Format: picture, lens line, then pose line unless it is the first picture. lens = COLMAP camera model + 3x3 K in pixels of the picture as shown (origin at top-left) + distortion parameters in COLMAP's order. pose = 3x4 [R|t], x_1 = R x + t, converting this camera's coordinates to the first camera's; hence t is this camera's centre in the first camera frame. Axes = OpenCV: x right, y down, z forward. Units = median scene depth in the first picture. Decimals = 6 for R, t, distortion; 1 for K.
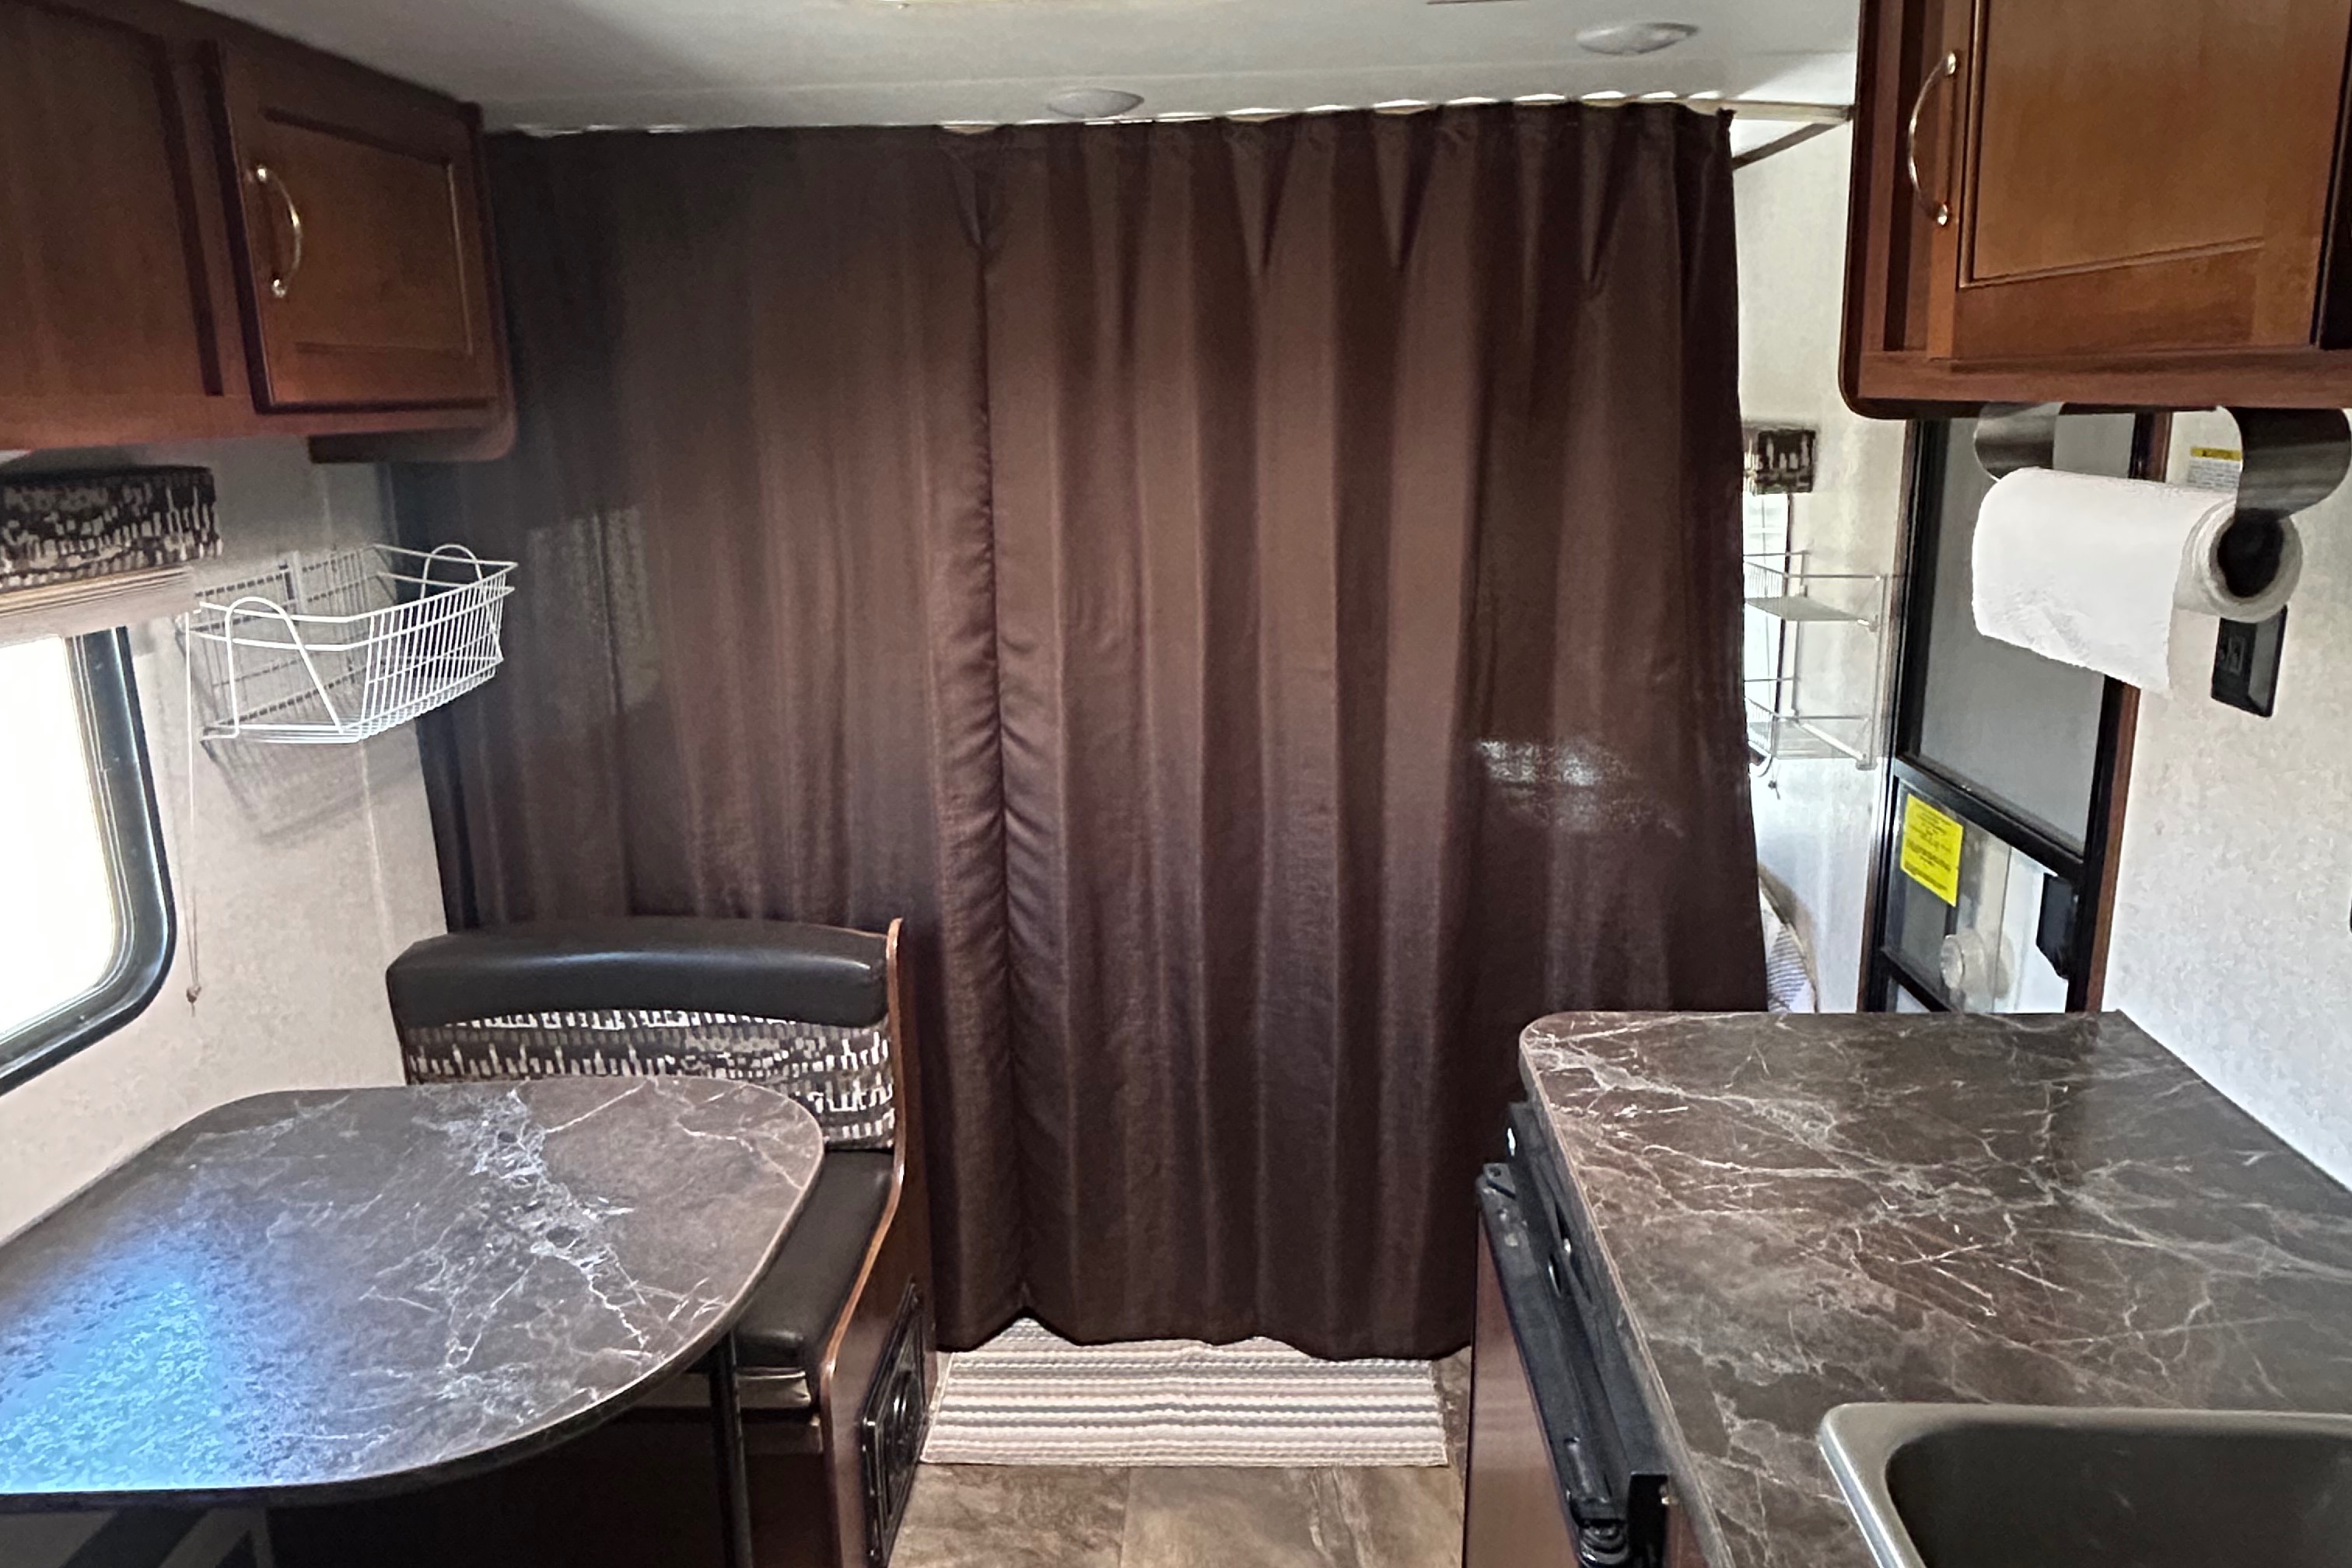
lens RADIAL K [[1596.6, 0, 1181.4], [0, 1596.6, 773.0], [0, 0, 1]] dist [-0.004160, -0.003383]
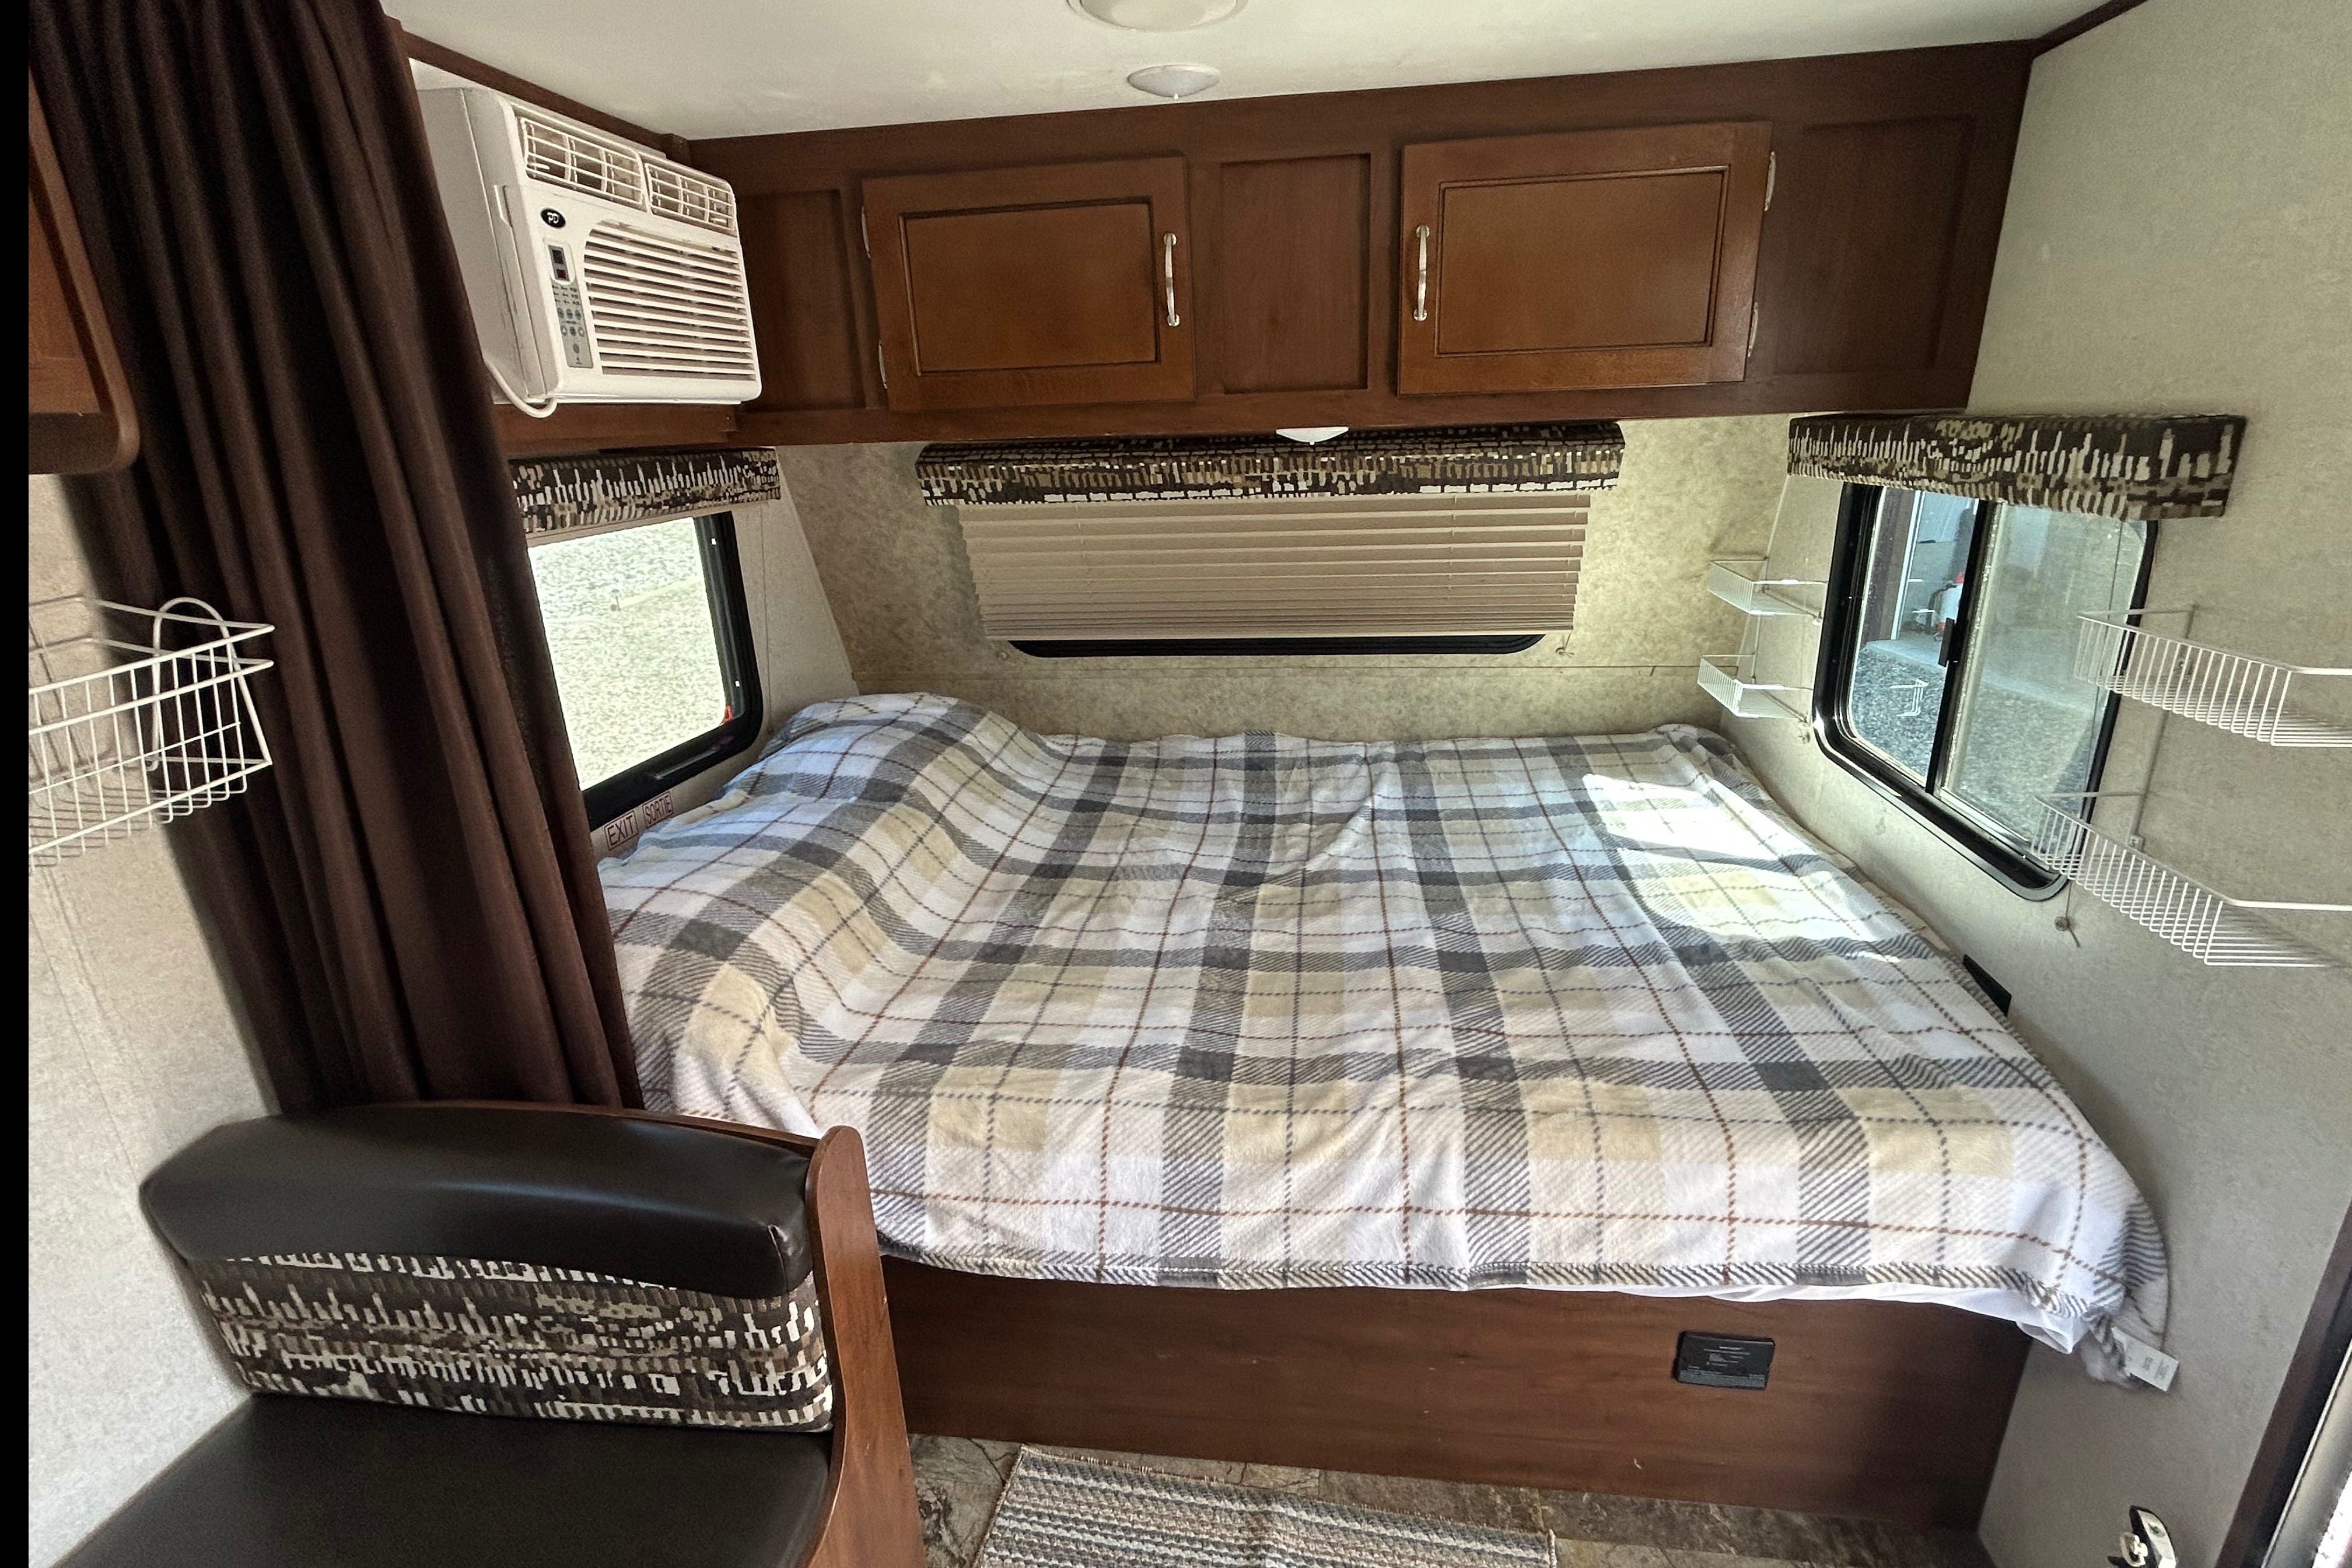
lens RADIAL K [[1086.0, 0, 1228.8], [0, 1086.0, 764.9], [0, 0, 1]] dist [-0.000287, -0.000996]
pose [[0.996167, 0.020443, -0.085048, 0.036630], [-0.012169, 0.995240, 0.096692, -0.122346], [0.086619, -0.095286, 0.991674, 0.563035]]
